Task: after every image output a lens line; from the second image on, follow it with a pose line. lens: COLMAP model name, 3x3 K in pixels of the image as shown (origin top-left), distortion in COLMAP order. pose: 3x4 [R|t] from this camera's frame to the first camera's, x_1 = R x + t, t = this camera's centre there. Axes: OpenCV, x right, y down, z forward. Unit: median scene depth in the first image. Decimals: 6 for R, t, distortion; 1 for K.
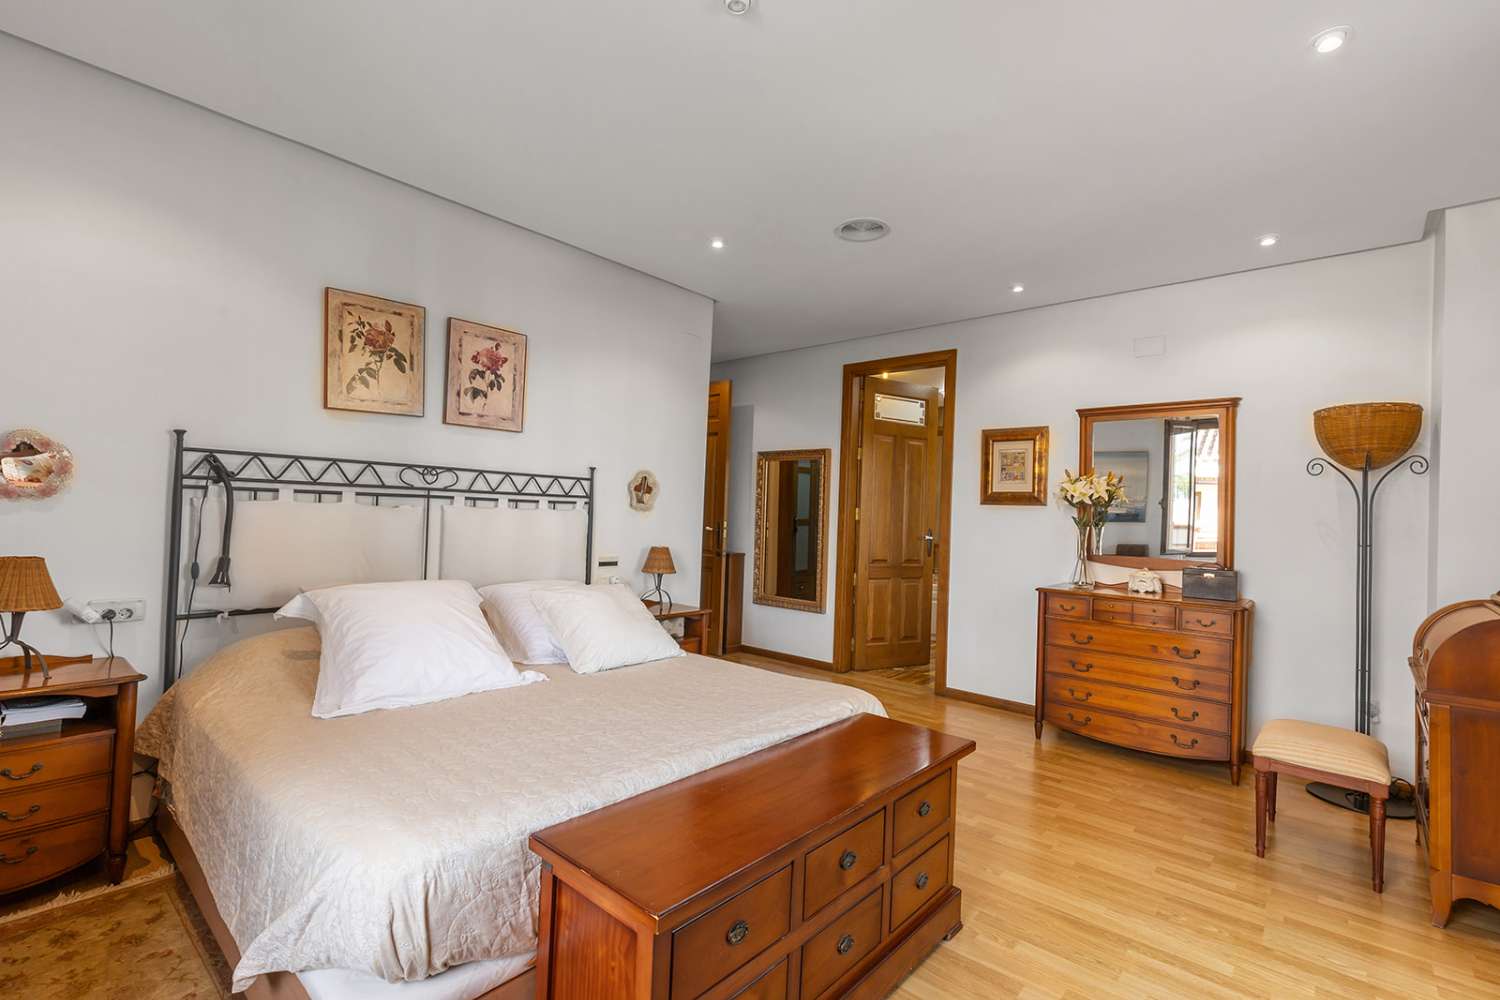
lens RADIAL K [[675.9, 0, 747.0], [0, 675.9, 497.2], [0, 0, 1]] dist [0.003212, 0.000120]
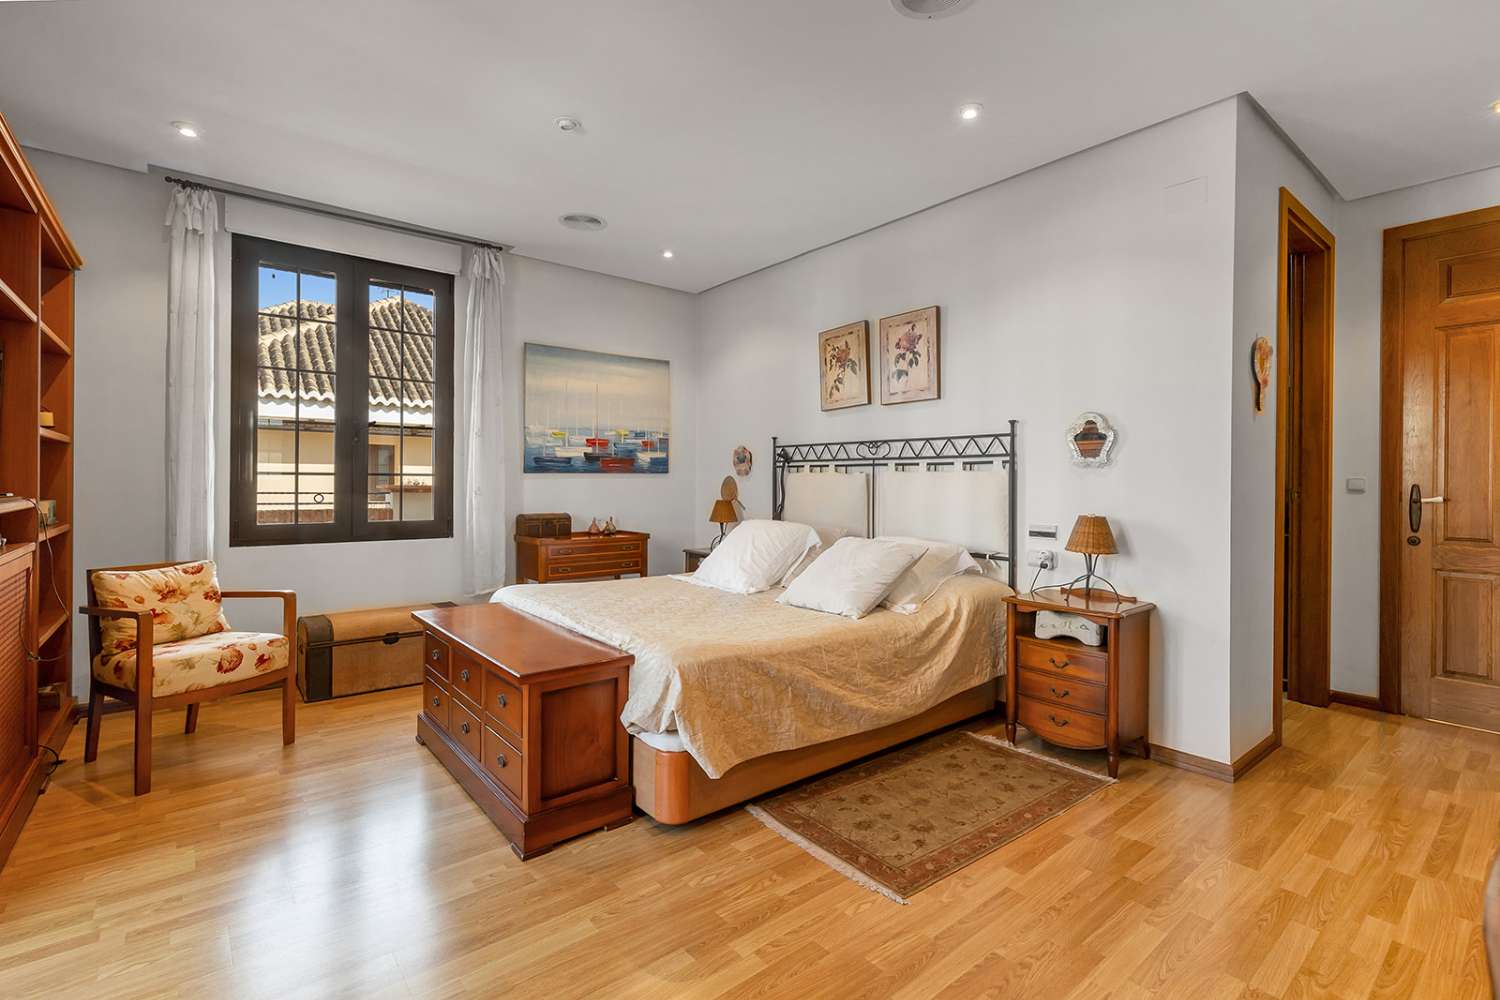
lens RADIAL K [[675.9, 0, 747.0], [0, 675.9, 497.2], [0, 0, 1]] dist [0.003212, 0.000120]
pose [[-0.163213, 0.004157, -0.986582, 0.782142], [0.031293, 0.999510, -0.000965, 0.050929], [0.986094, -0.031031, -0.163263, 0.904505]]
